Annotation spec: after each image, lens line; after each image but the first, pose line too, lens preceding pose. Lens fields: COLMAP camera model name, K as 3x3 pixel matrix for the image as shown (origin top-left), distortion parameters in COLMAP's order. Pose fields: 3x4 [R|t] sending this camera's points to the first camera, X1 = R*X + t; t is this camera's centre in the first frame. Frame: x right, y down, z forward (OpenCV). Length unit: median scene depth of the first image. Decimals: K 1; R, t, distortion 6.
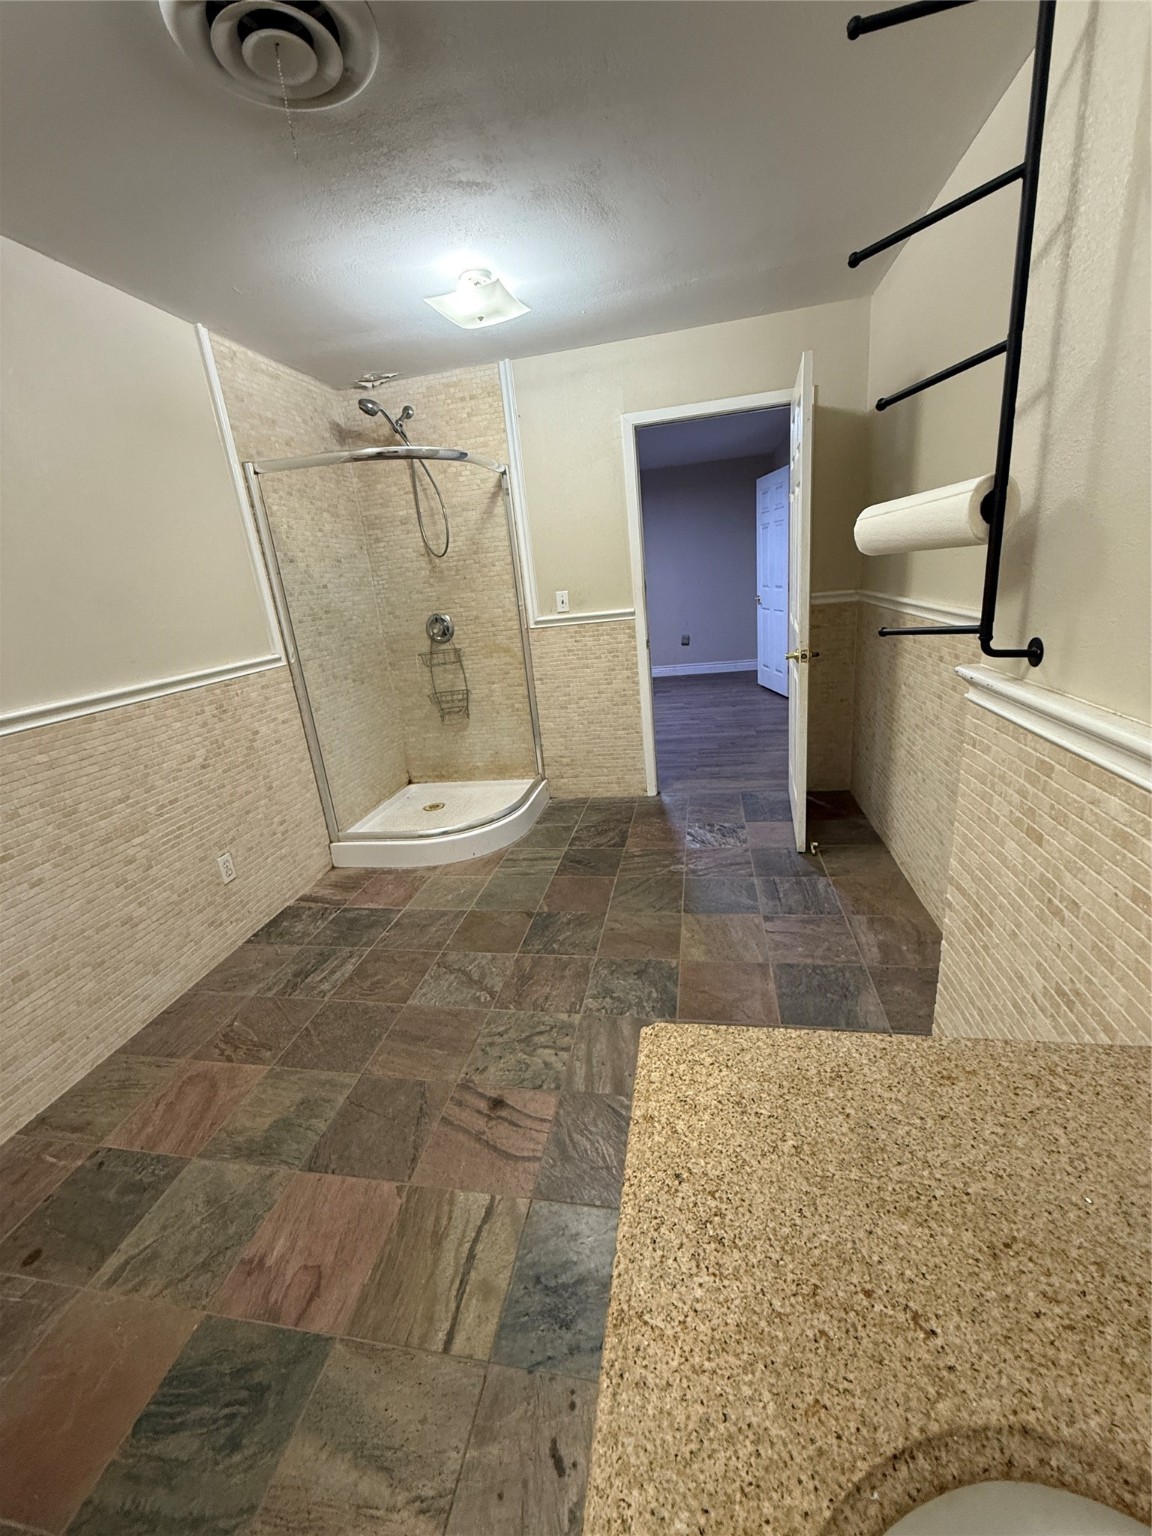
lens RADIAL K [[612.4, 0, 570.5], [0, 612.4, 768.7], [0, 0, 1]] dist [-0.001772, 0.000649]
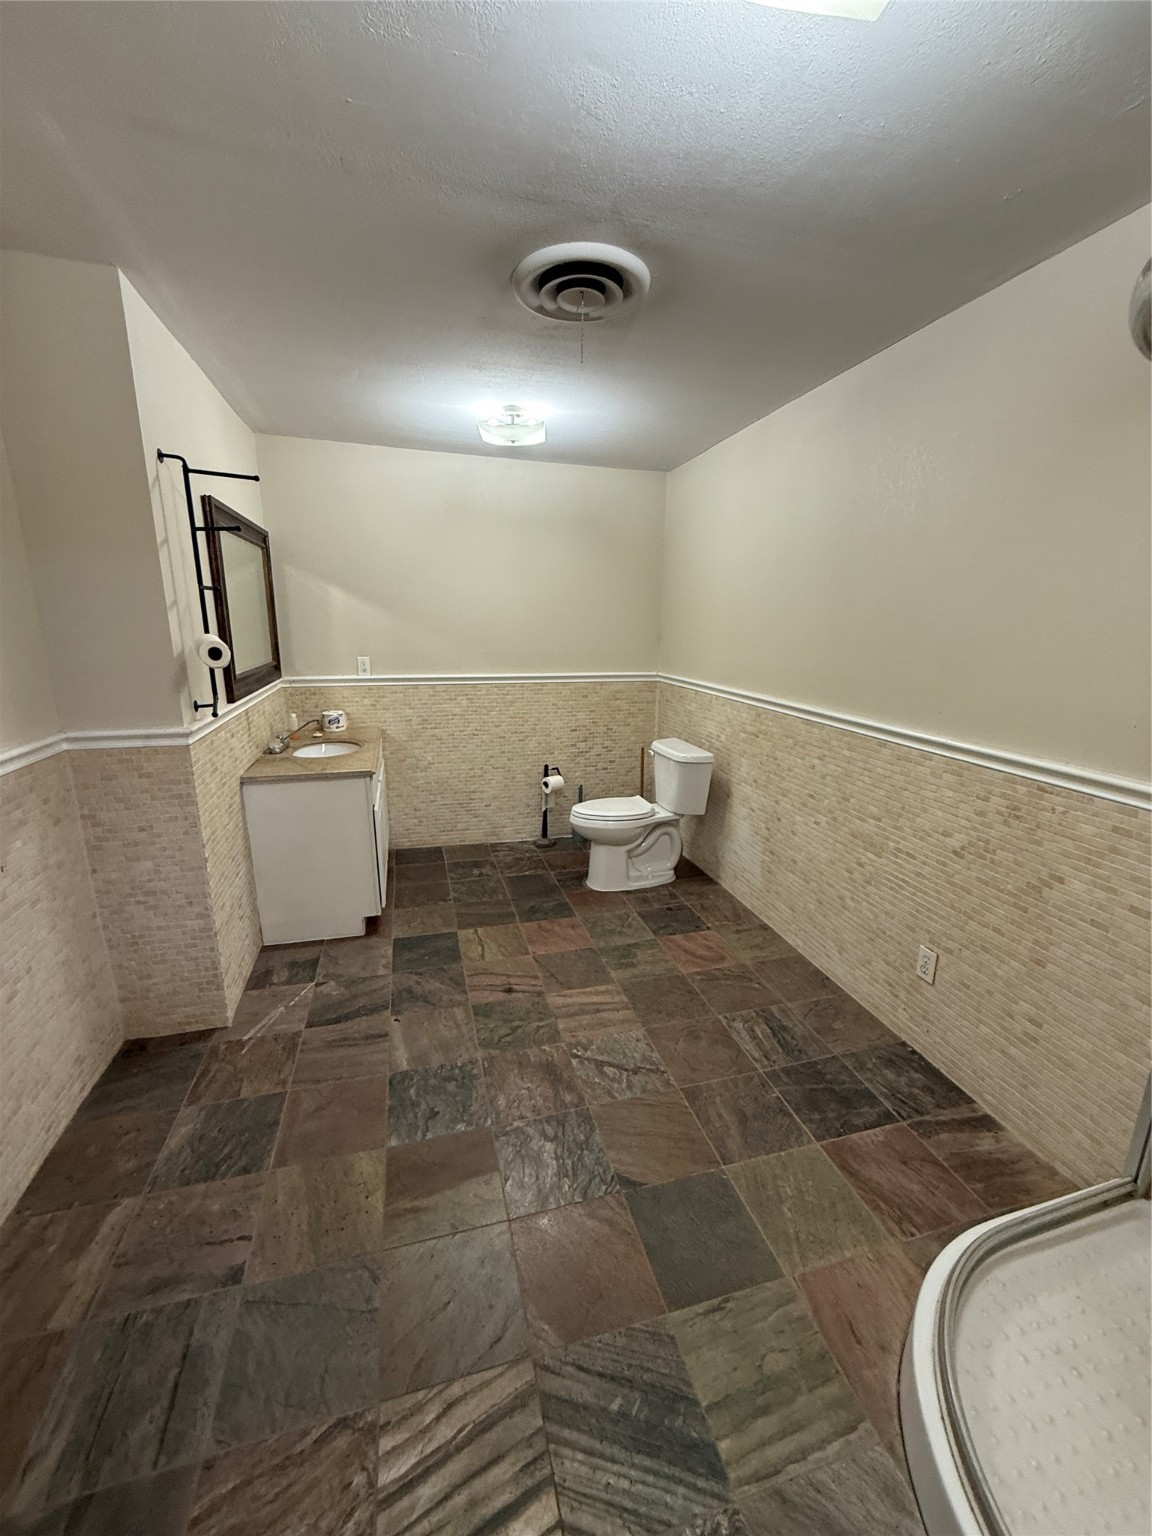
lens RADIAL K [[612.4, 0, 579.5], [0, 612.4, 767.0], [0, 0, 1]] dist [-0.001772, 0.000649]
pose [[-0.886243, 0.190666, -0.422161, 0.179913], [-0.070711, 0.844995, 0.530079, -0.509532], [0.457792, 0.499630, -0.735389, 1.332124]]
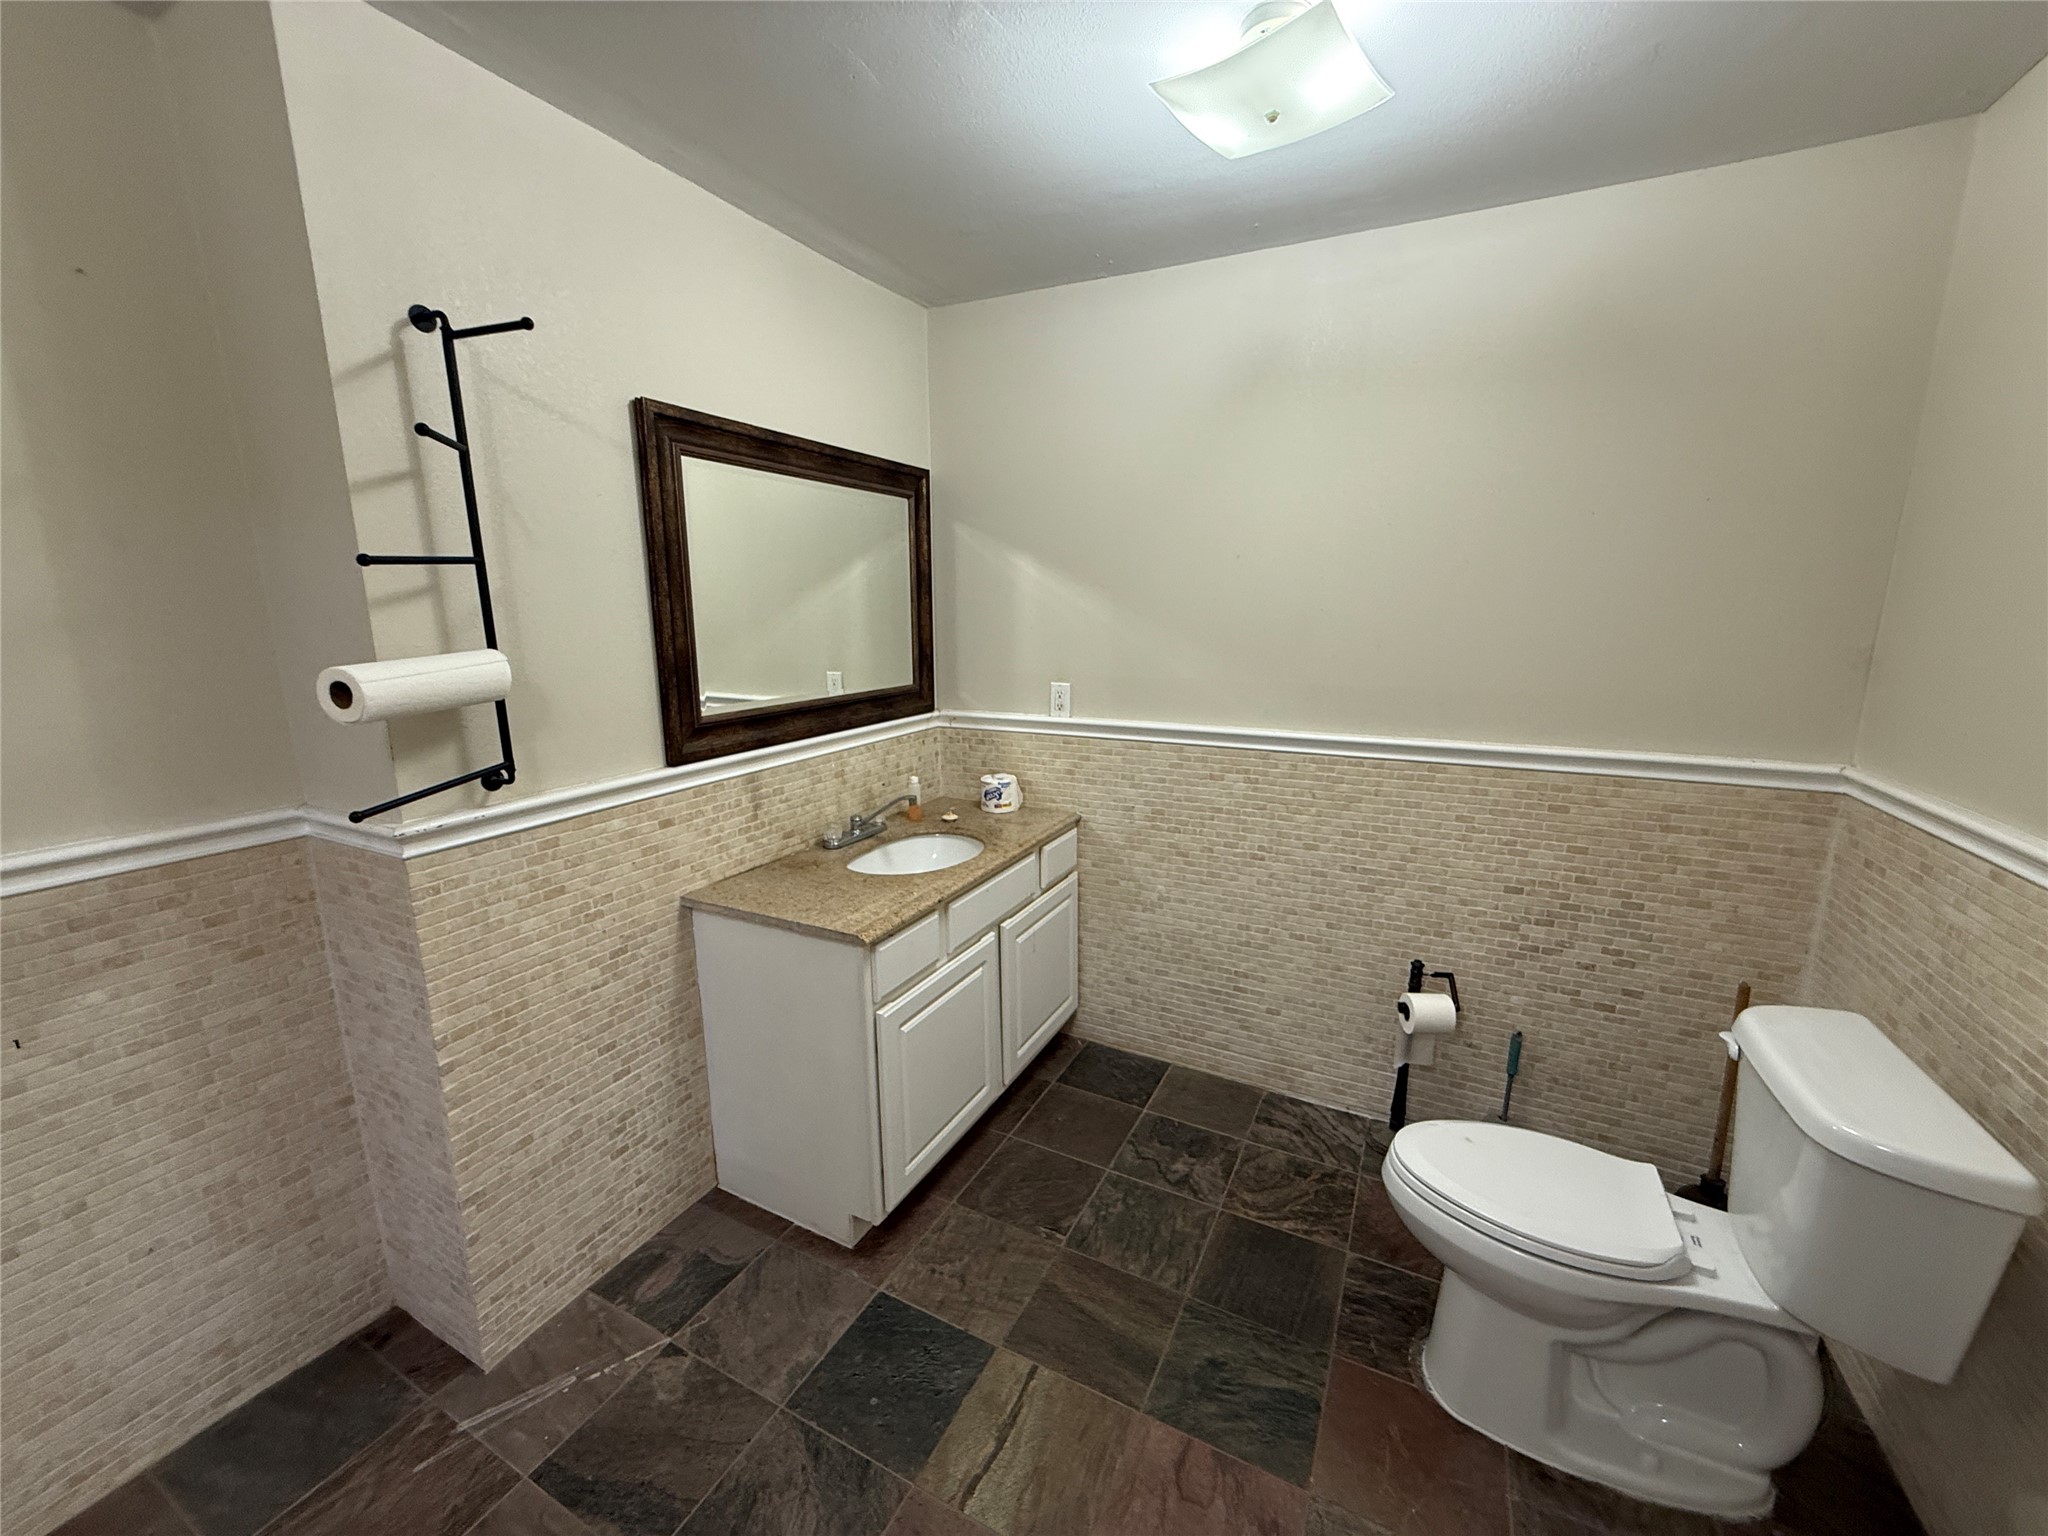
lens RADIAL K [[816.6, 0, 1016.2], [0, 816.6, 766.8], [0, 0, 1]] dist [-0.001772, 0.000649]
pose [[-0.956948, 0.044422, 0.286840, -0.300318], [0.175388, 0.875906, 0.449476, -0.296890], [-0.231278, 0.480433, -0.845987, 0.817145]]
